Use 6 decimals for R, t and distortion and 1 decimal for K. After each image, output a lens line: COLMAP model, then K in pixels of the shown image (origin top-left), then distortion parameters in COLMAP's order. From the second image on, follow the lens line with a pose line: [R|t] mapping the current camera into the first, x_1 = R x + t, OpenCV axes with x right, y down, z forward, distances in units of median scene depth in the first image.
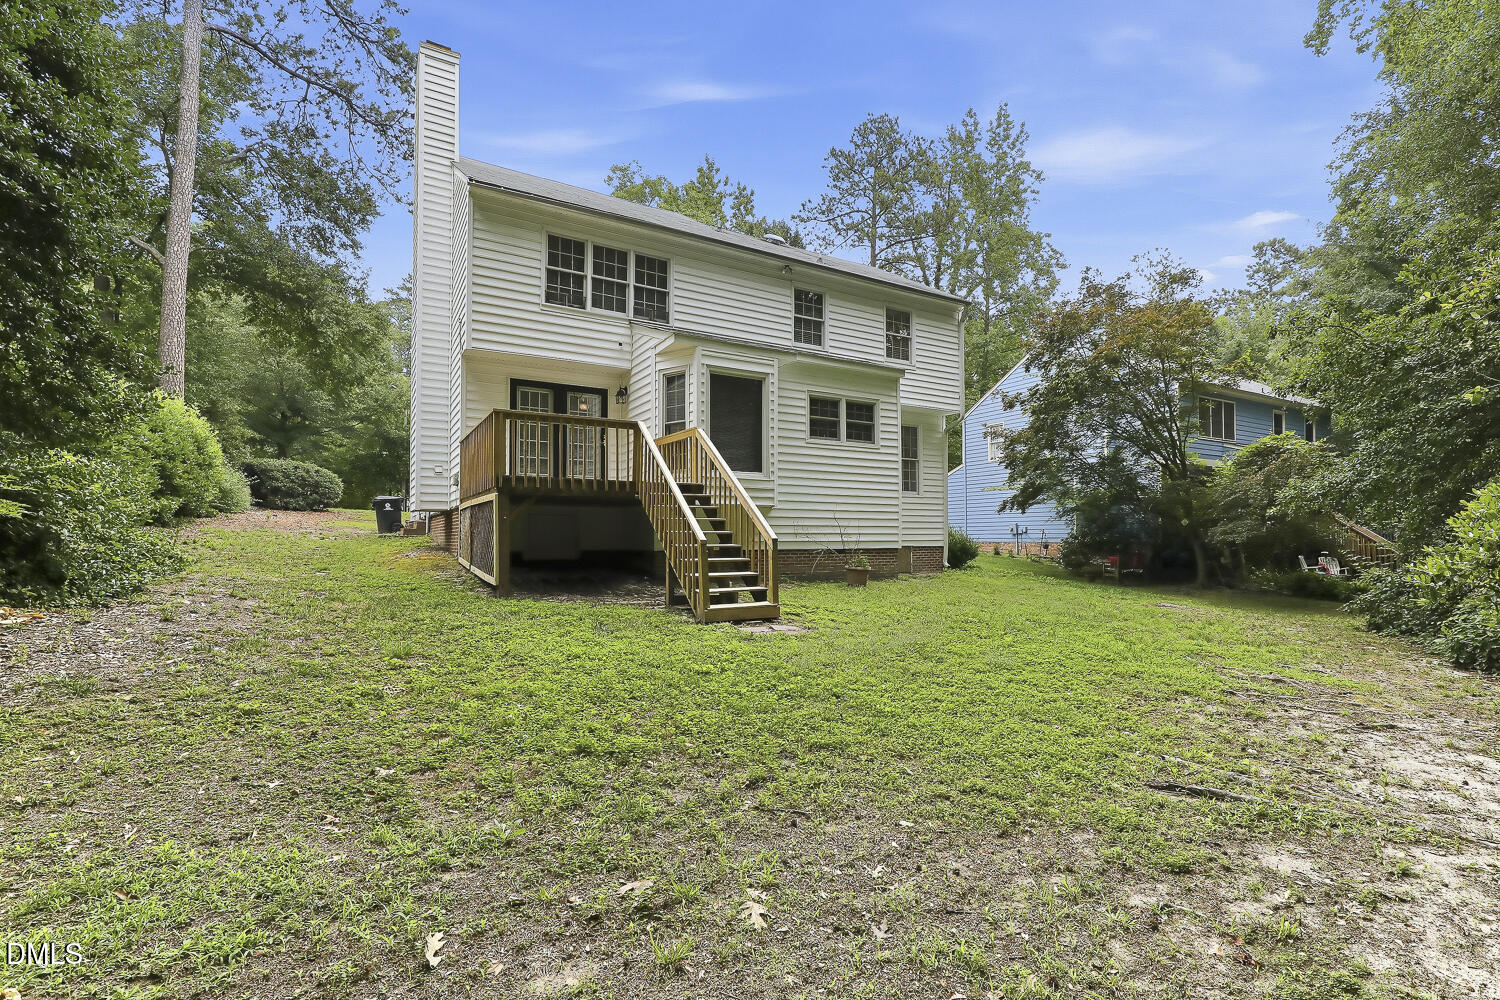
lens RADIAL K [[688.1, 0, 760.7], [0, 688.1, 524.7], [0, 0, 1]] dist [0.003519, 0.001196]
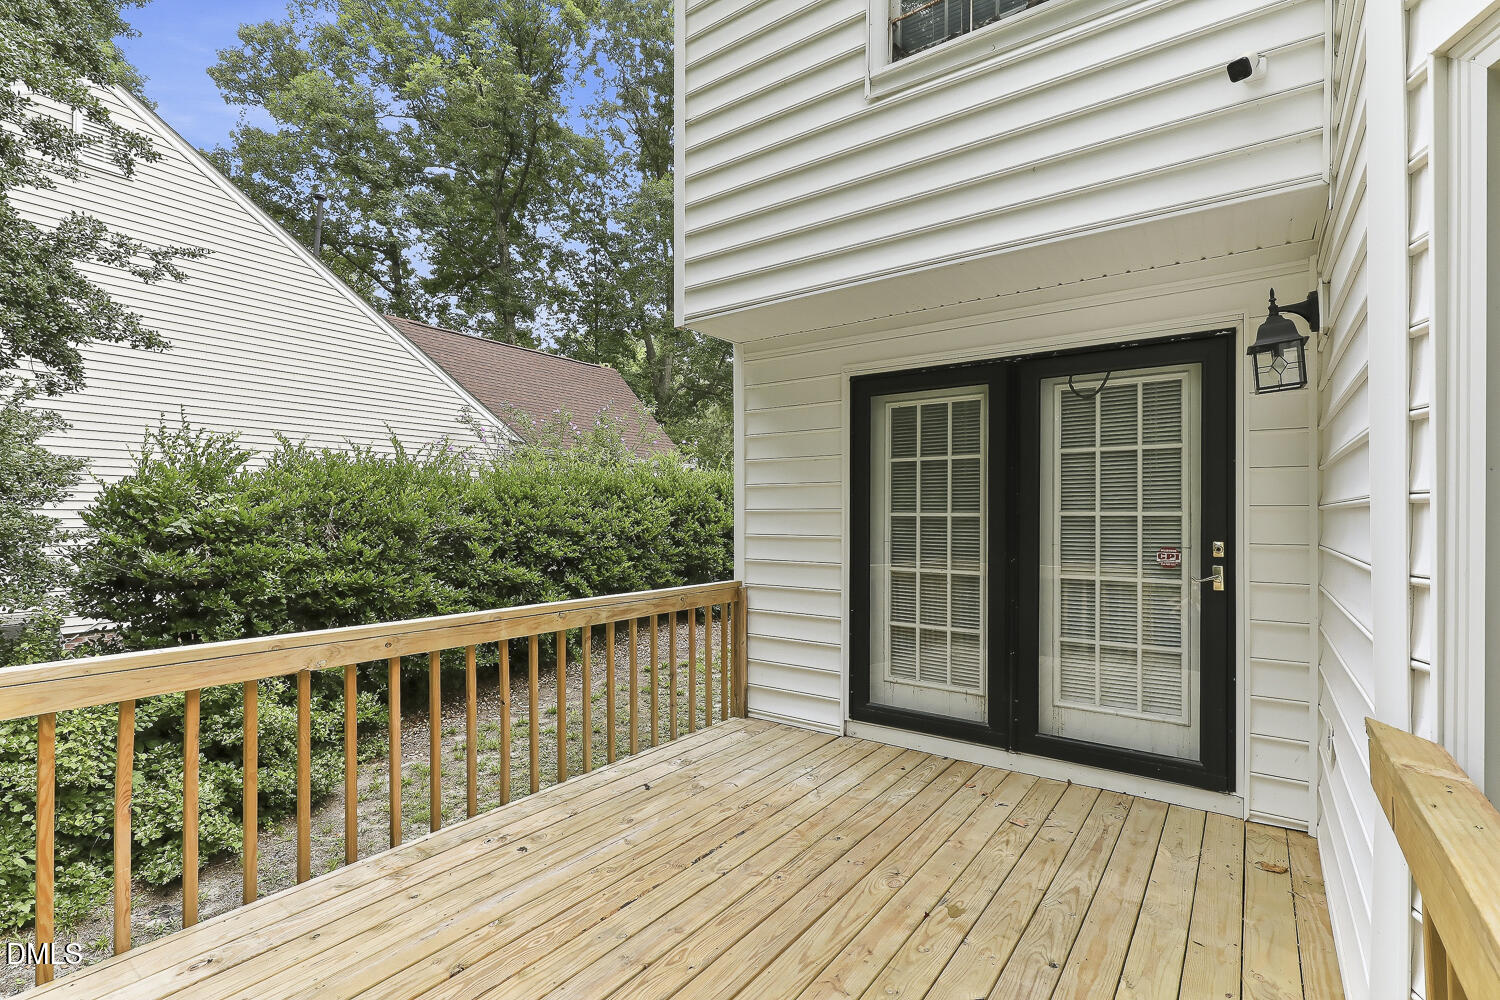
lens RADIAL K [[688.1, 0, 761.1], [0, 688.1, 509.6], [0, 0, 1]] dist [0.003519, 0.001196]
pose [[0.412597, -0.005400, -0.910898, -0.084206], [0.016723, 0.999859, 0.001647, -0.137315], [0.910760, -0.015913, 0.412629, 0.744776]]
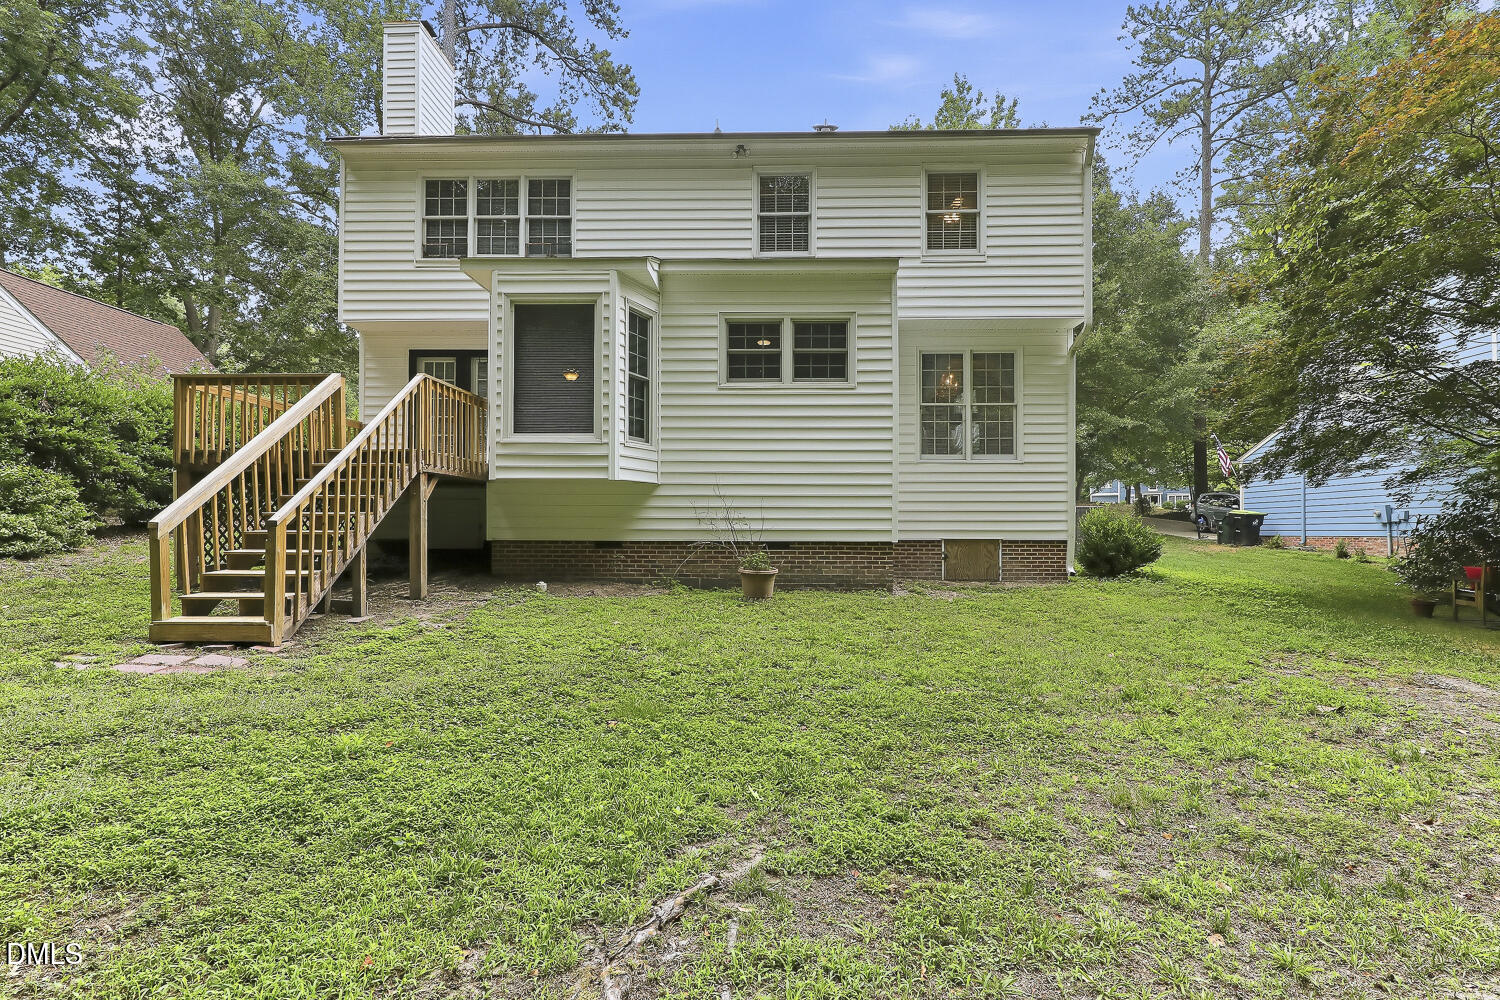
lens RADIAL K [[688.1, 0, 758.8], [0, 688.1, 520.9], [0, 0, 1]] dist [0.003519, 0.001196]
pose [[0.845036, -0.001557, -0.534707, 0.463748], [0.004878, 0.999977, 0.004797, 0.011481], [0.534687, -0.006662, 0.845024, 0.423498]]
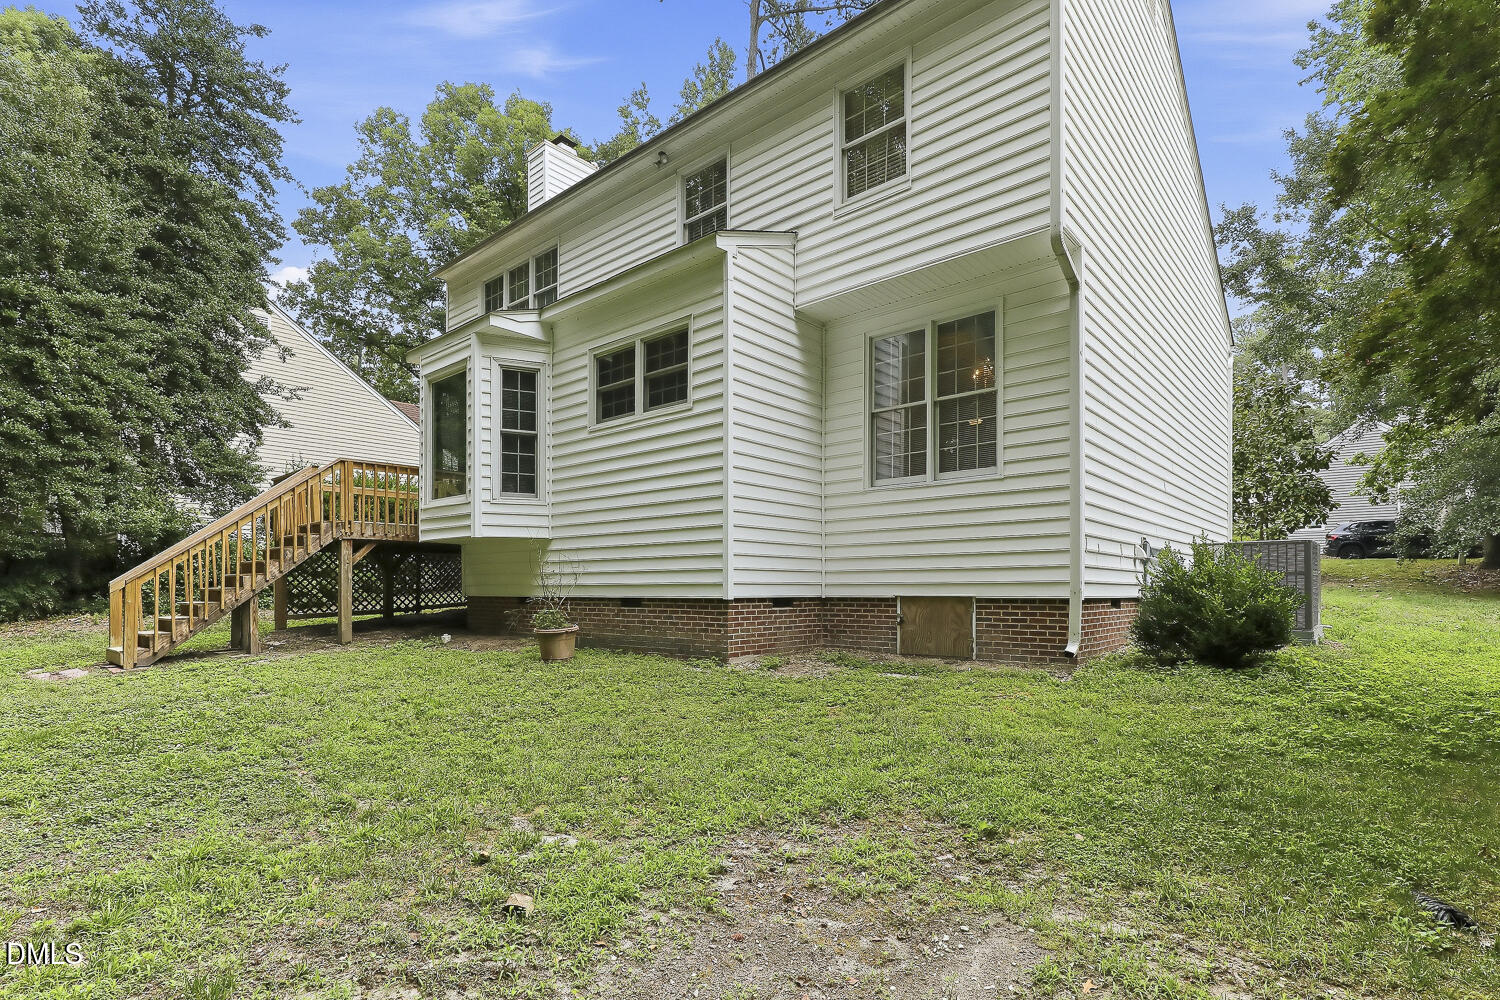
lens RADIAL K [[745.9, 0, 758.1], [0, 745.9, 586.1], [0, 0, 1]] dist [0.004608, 0.000140]
pose [[0.316741, -0.004931, -0.948499, 0.763498], [0.017317, 0.999850, 0.000585, 0.026490], [0.948354, -0.016611, 0.316779, 0.908720]]
